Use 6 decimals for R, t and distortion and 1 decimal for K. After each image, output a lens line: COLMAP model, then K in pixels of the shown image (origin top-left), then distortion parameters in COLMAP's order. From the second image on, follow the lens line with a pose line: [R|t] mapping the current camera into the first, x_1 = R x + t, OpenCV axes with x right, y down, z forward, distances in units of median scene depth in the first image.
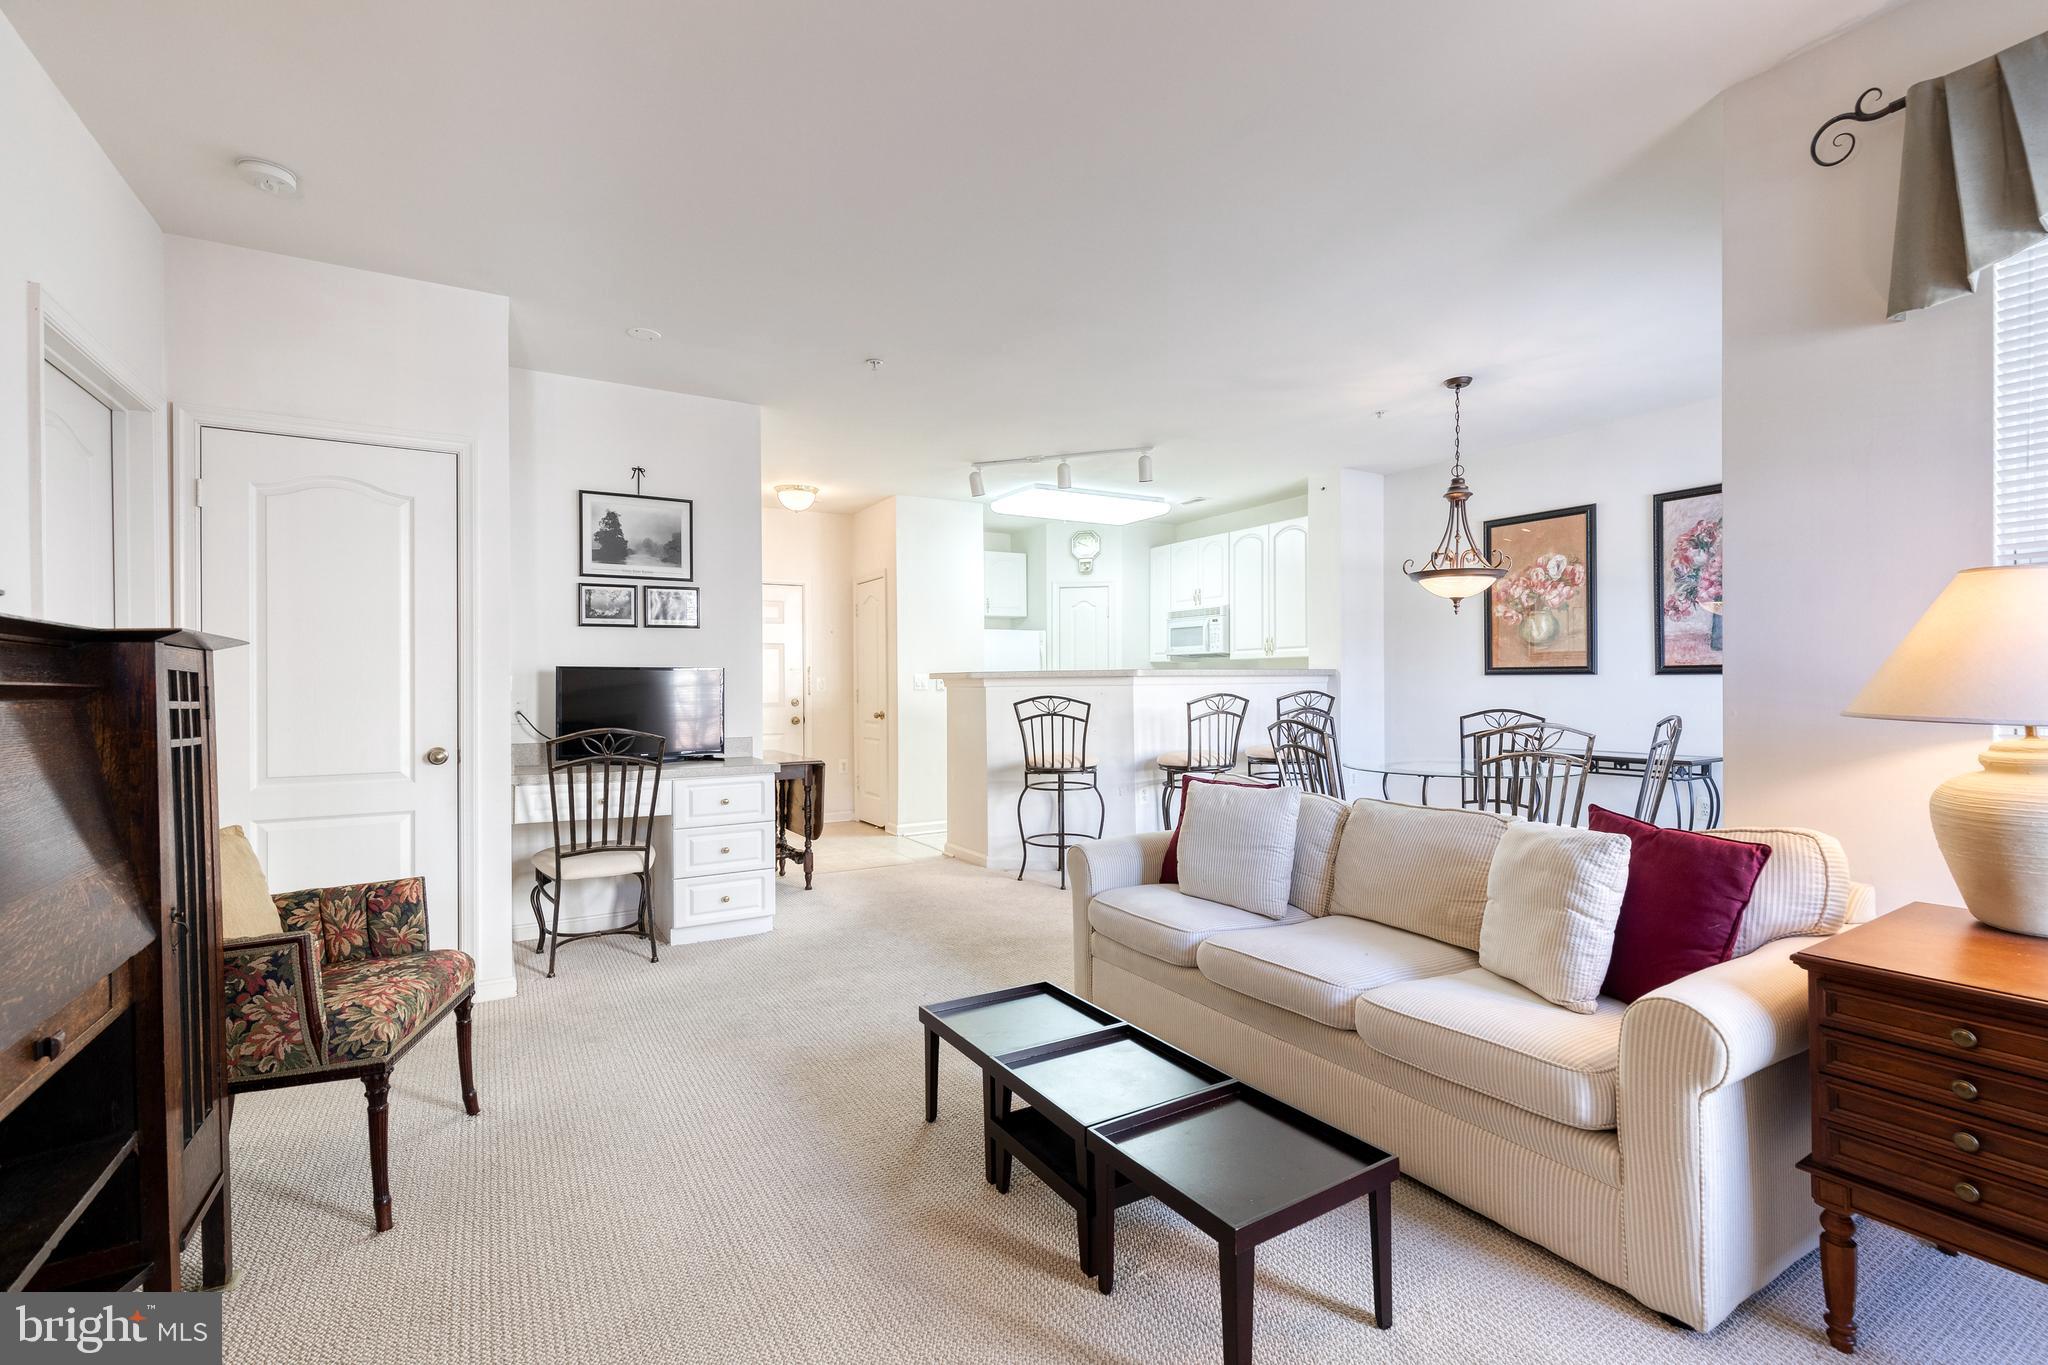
lens RADIAL K [[922.6, 0, 1050.2], [0, 922.6, 679.6], [0, 0, 1]] dist [0.010282, -0.002213]
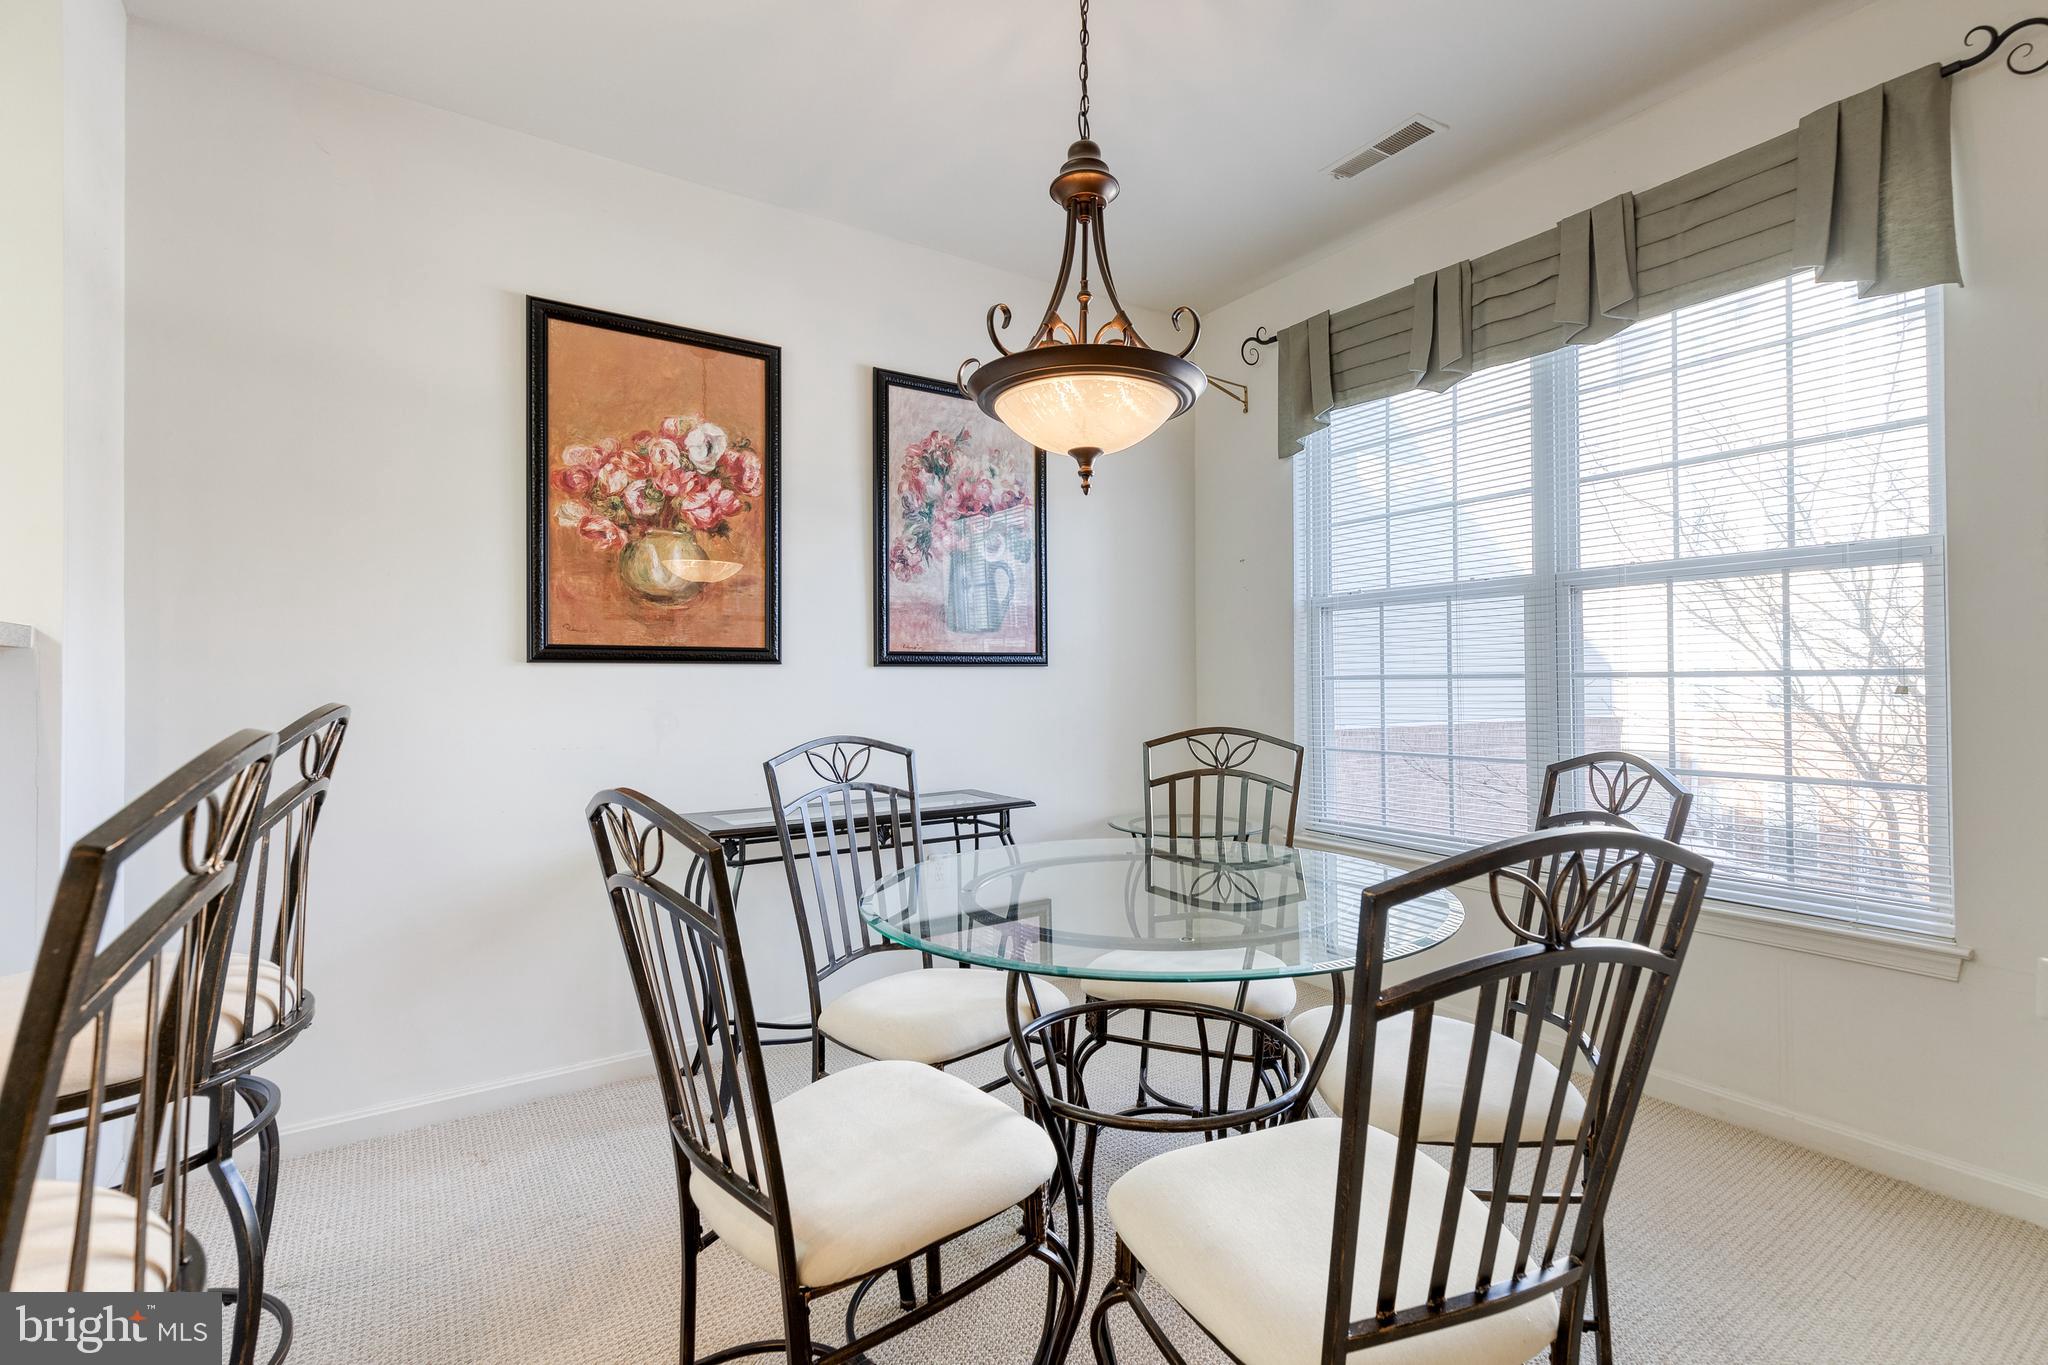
lens RADIAL K [[922.6, 0, 1037.5], [0, 922.6, 672.8], [0, 0, 1]] dist [0.010282, -0.002213]
pose [[-0.046781, 0.014048, 0.998806, 0.053334], [0.003618, 0.999897, -0.013894, 0.008045], [-0.998899, 0.002963, -0.046827, 0.983974]]
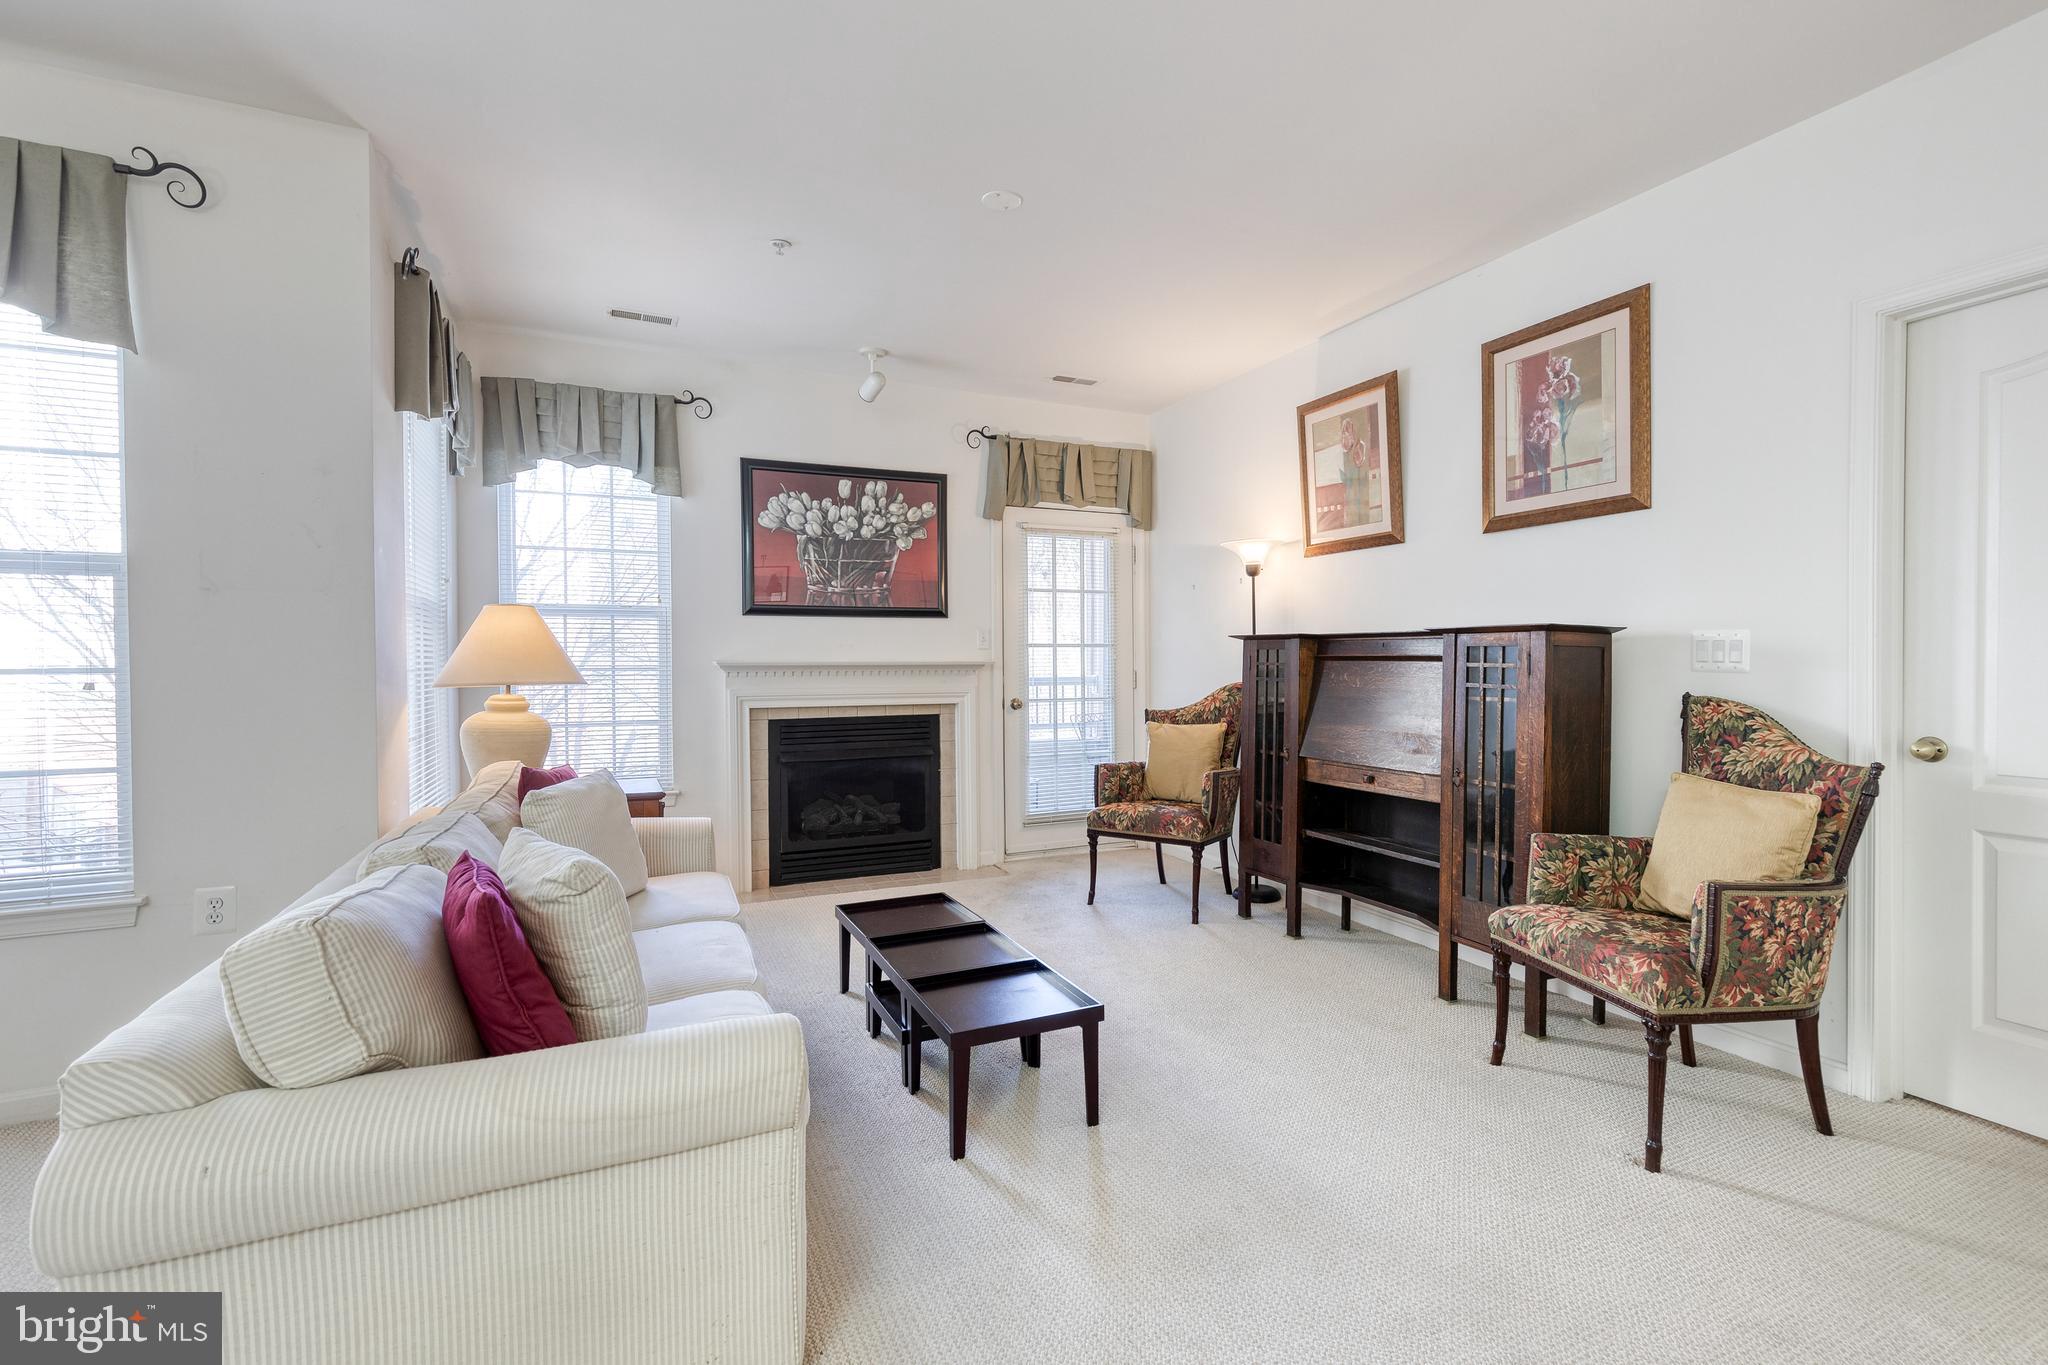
lens RADIAL K [[922.6, 0, 1043.9], [0, 922.6, 673.5], [0, 0, 1]] dist [0.010282, -0.002213]
pose [[-0.994290, 0.010638, 0.106176, -0.094063], [0.011588, 0.999898, 0.008337, 0.006499], [-0.106076, 0.009520, -0.994312, 1.003044]]
